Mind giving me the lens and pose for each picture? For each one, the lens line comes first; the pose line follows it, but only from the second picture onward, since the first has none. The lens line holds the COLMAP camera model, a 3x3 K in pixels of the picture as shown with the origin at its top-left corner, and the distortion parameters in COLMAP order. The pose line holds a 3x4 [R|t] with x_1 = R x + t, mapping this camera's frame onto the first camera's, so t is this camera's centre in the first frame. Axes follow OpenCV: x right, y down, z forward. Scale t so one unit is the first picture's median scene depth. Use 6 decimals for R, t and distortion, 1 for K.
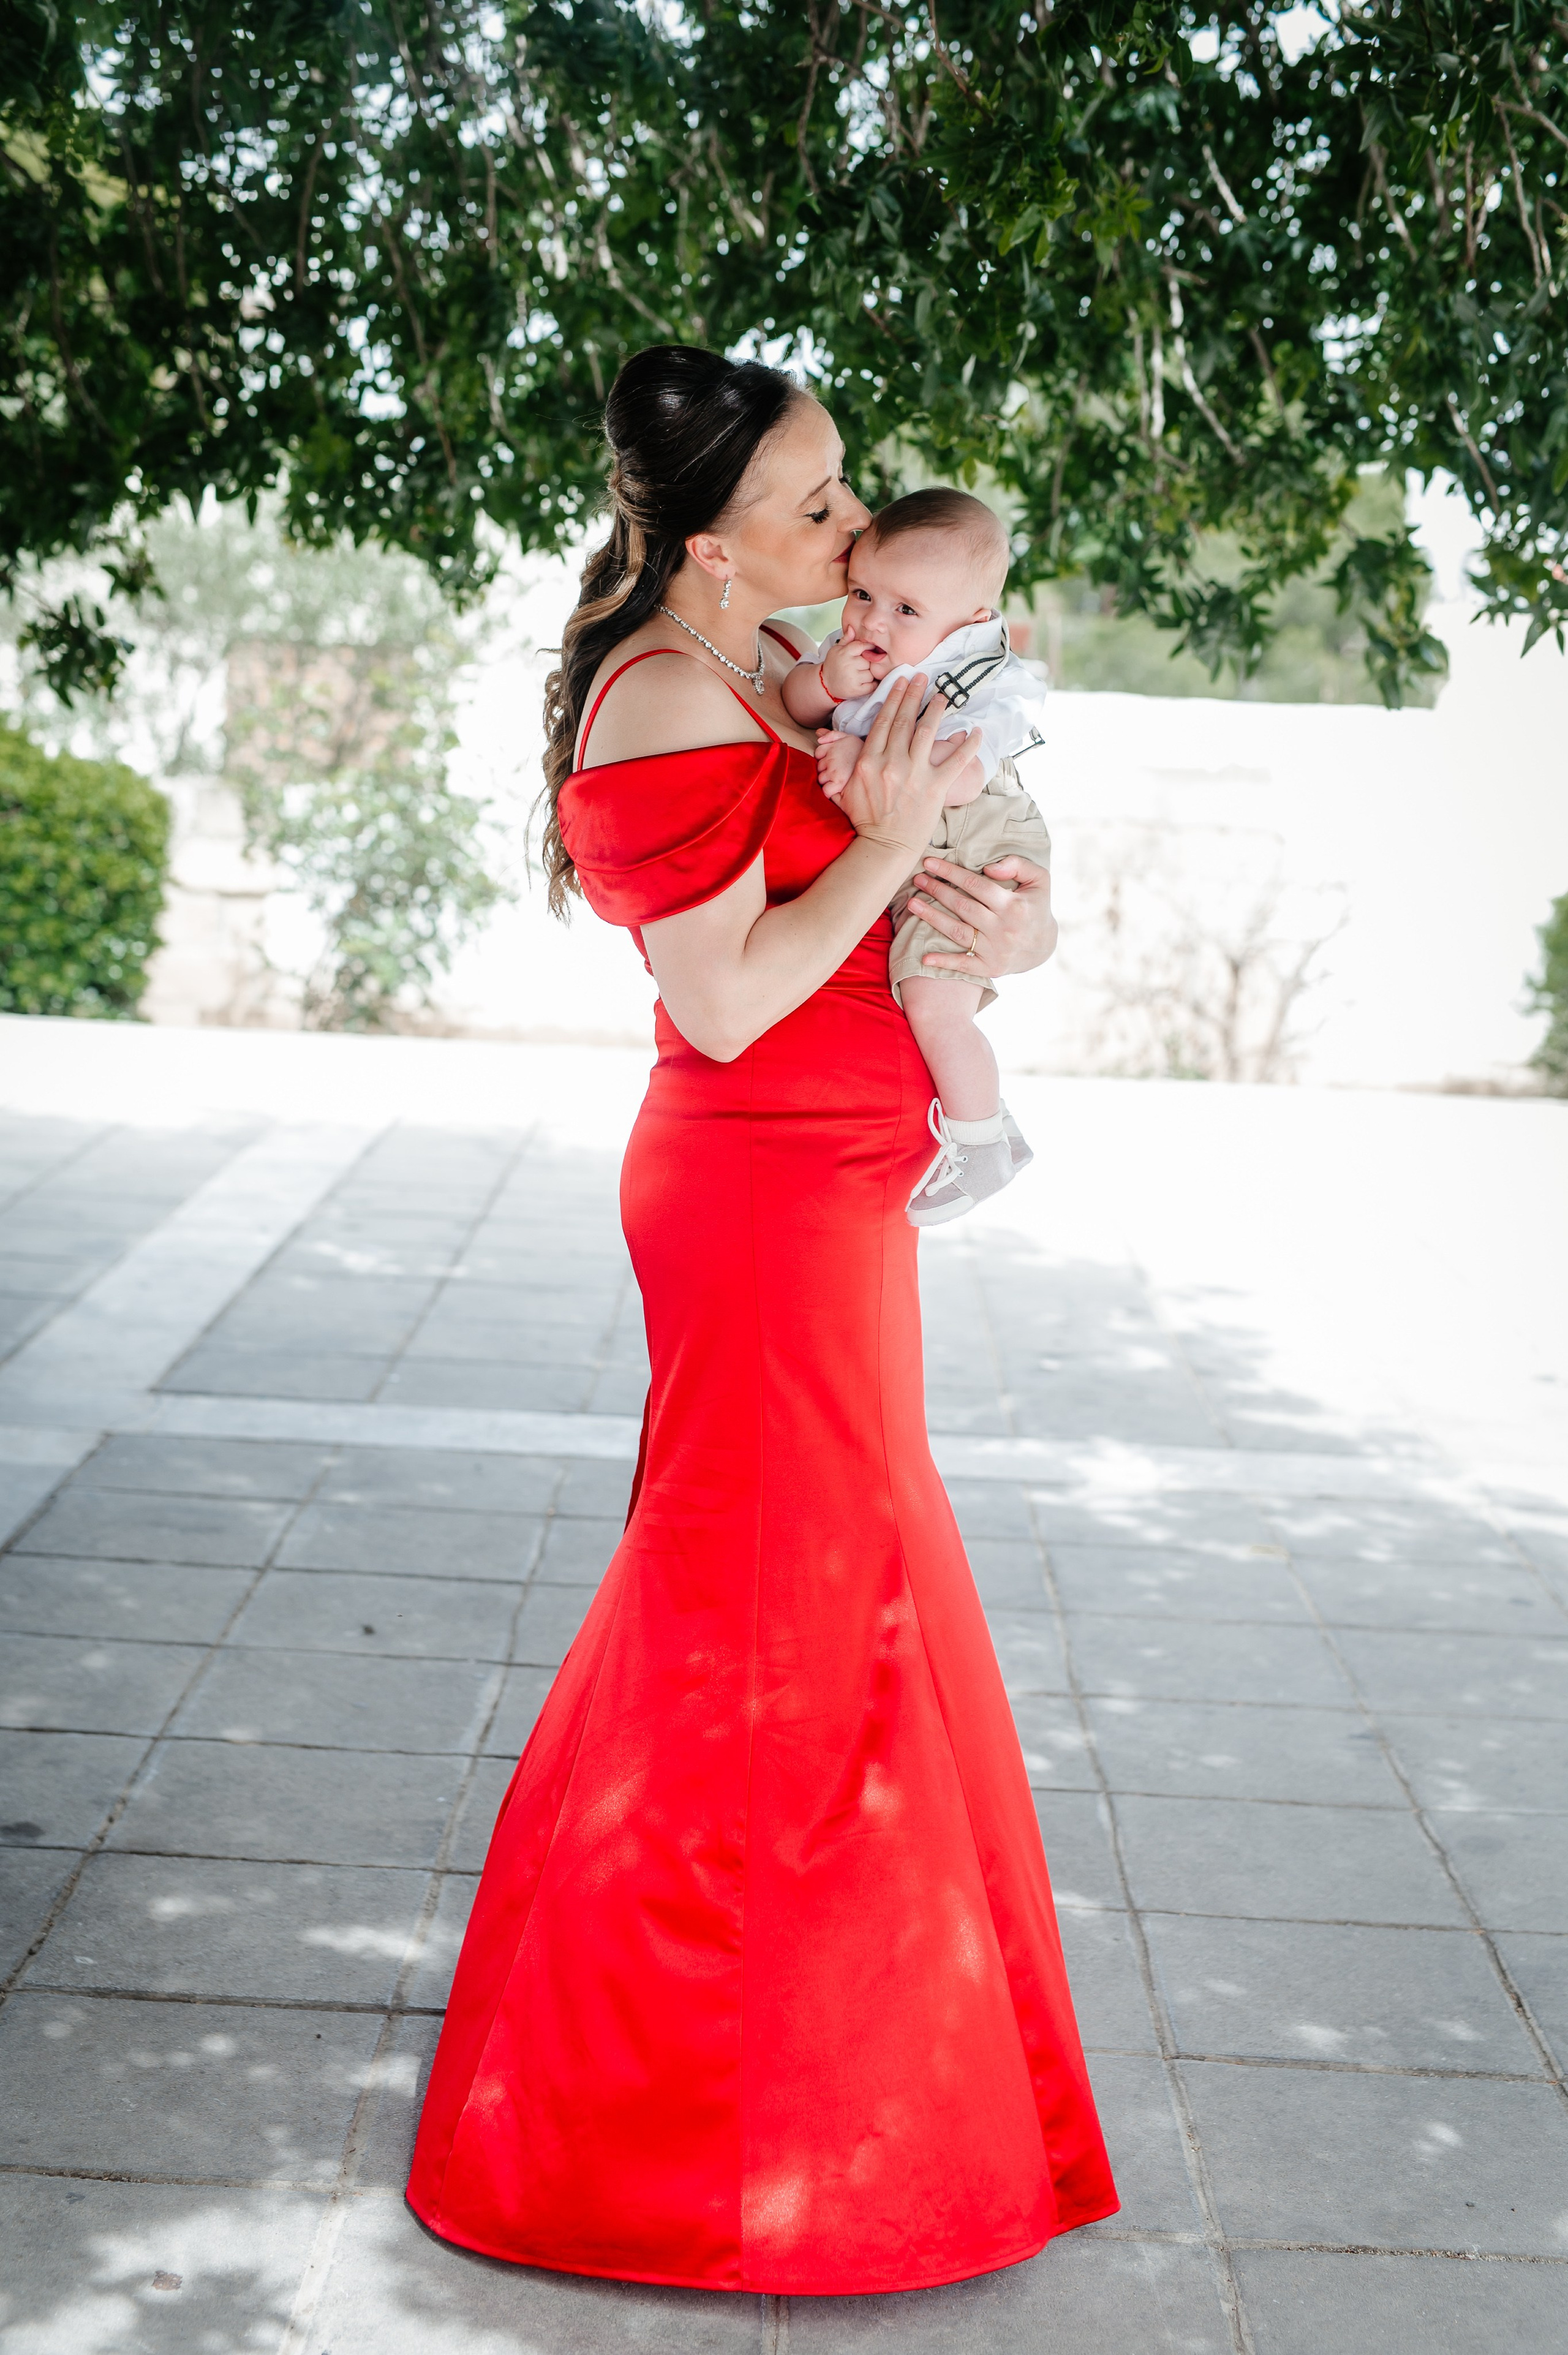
lens RADIAL K [[3488.8, 0, 857.3], [0, 3488.8, 1193.2], [0, 0, 1]] dist [0.002402, 0.088403]
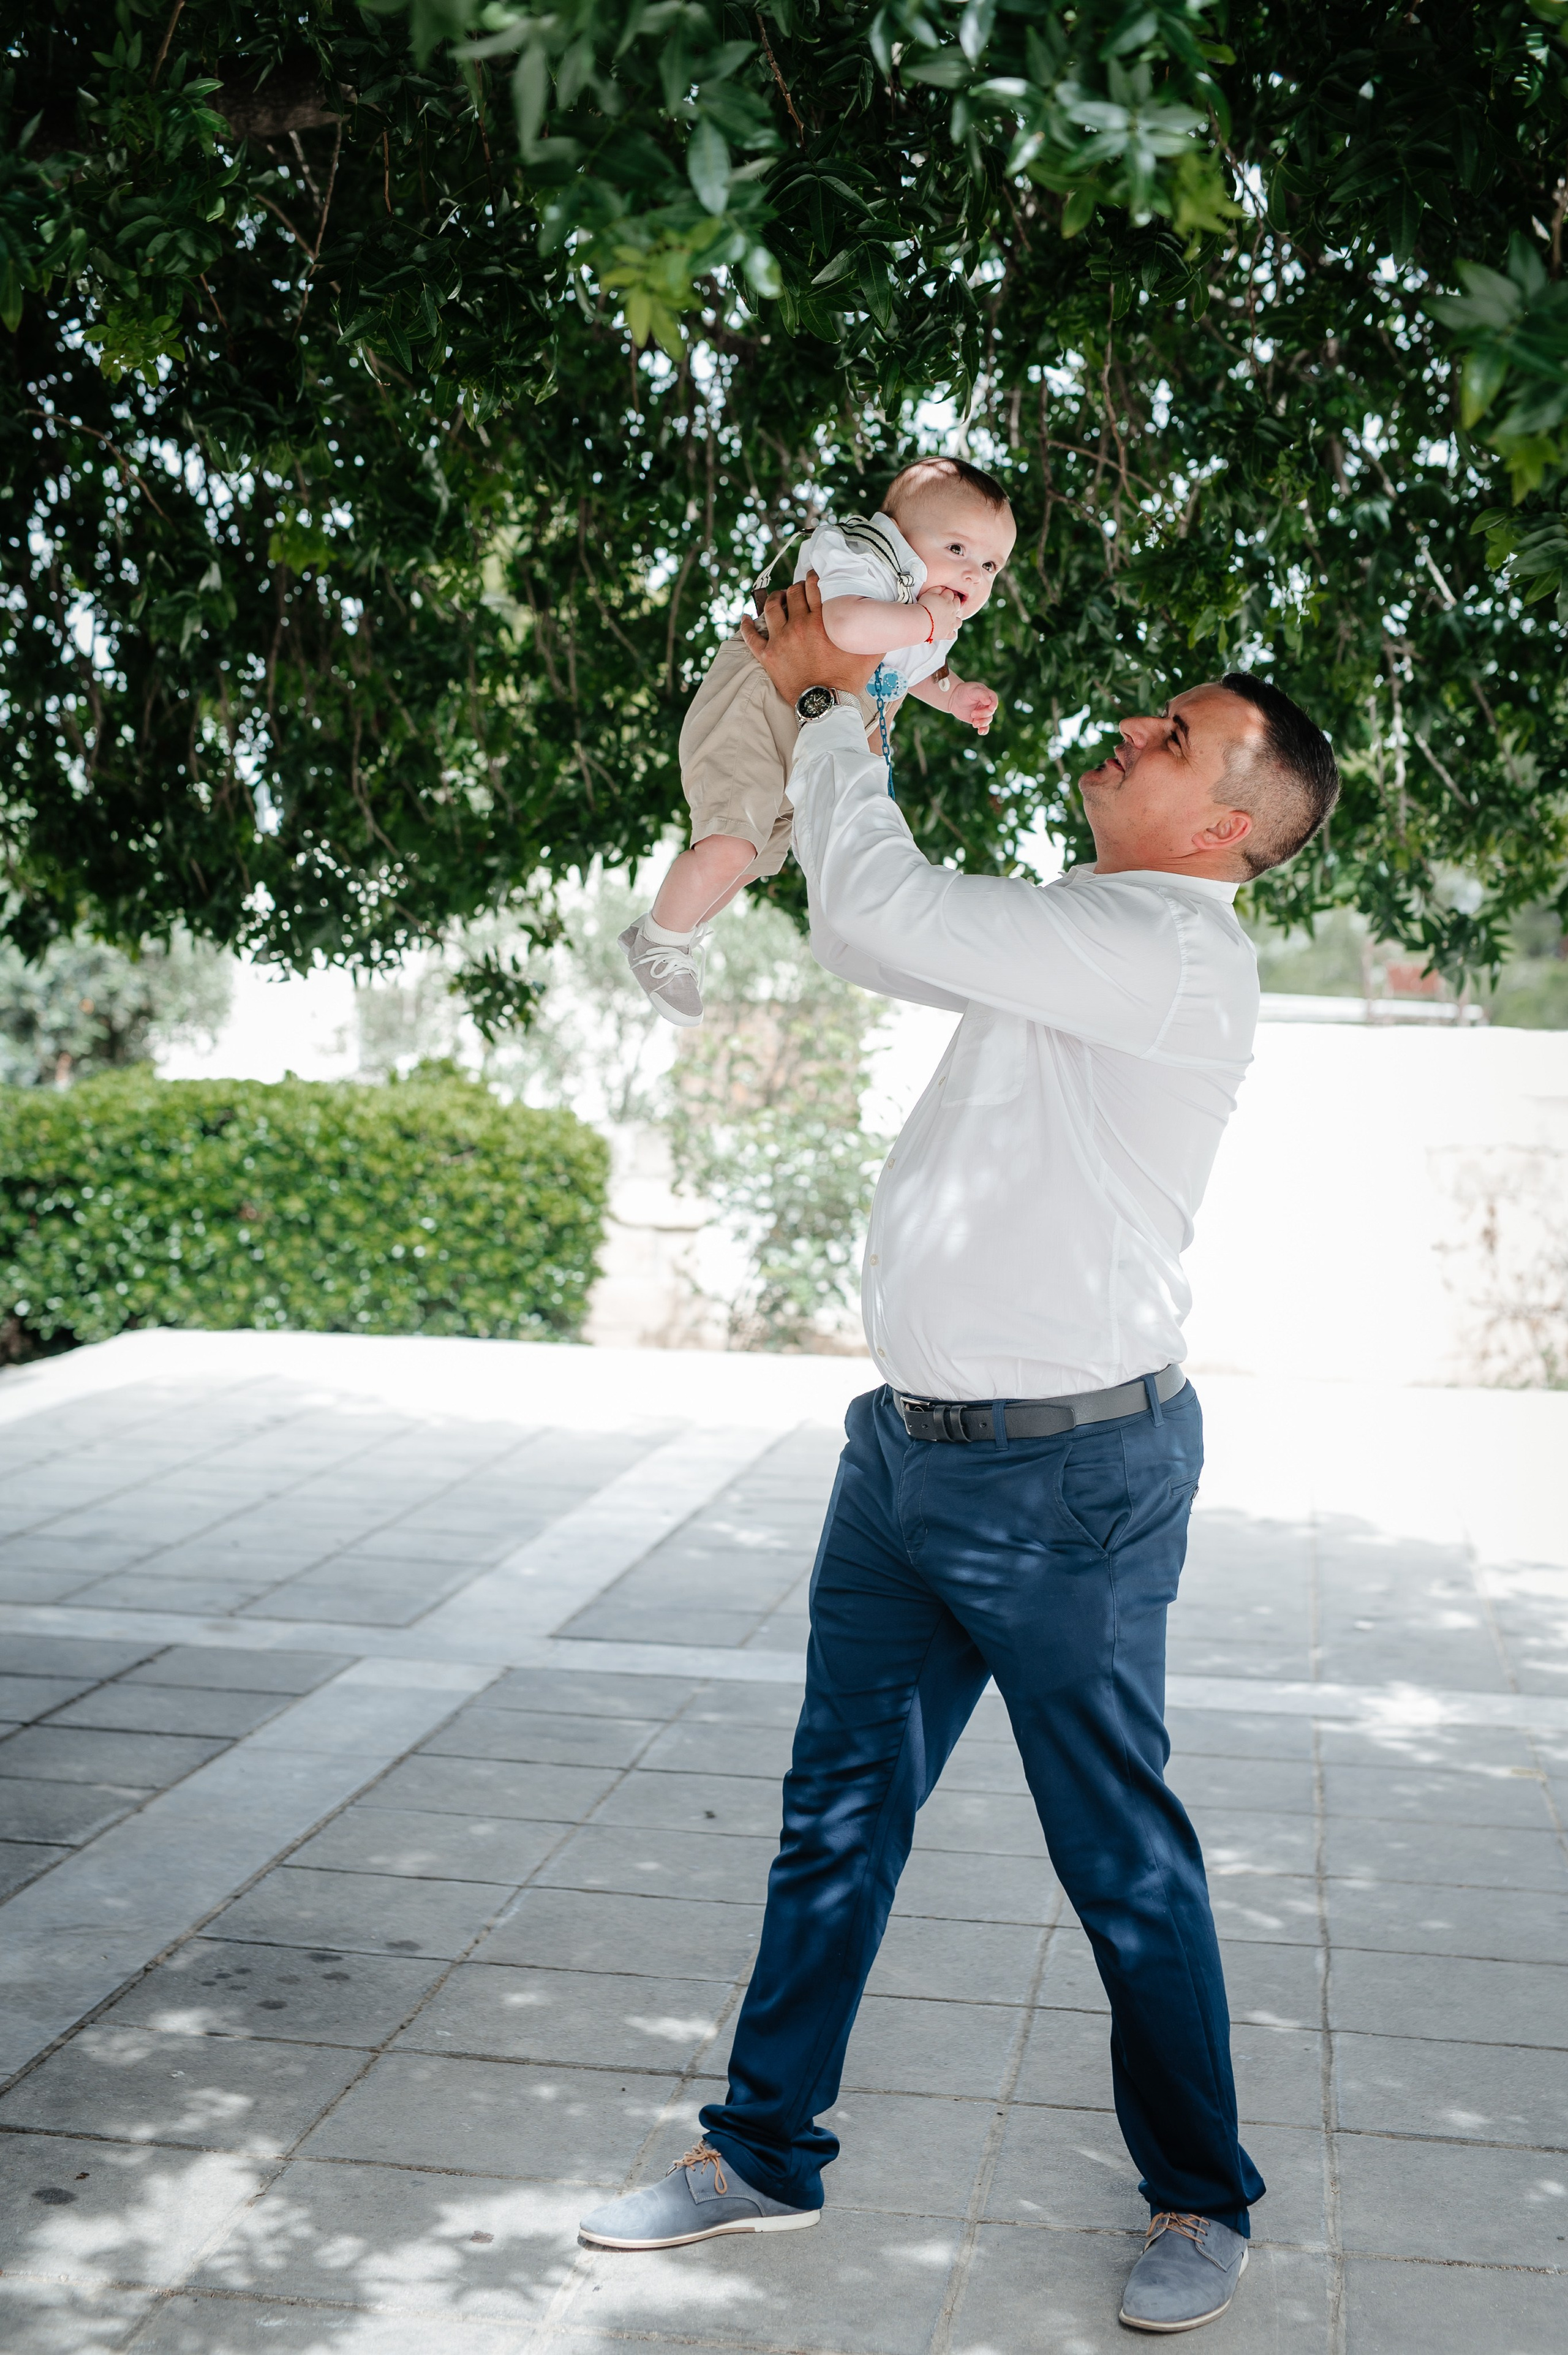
lens RADIAL K [[3495.8, 0, 784.0], [0, 3495.8, 1177.5], [0, 0, 1]] dist [0.004224, 0.066384]
pose [[0.987671, -0.016580, -0.155666, 0.060815], [-0.000080, 0.994322, -0.106413, 0.032817], [0.156546, 0.105113, 0.982061, -0.144819]]
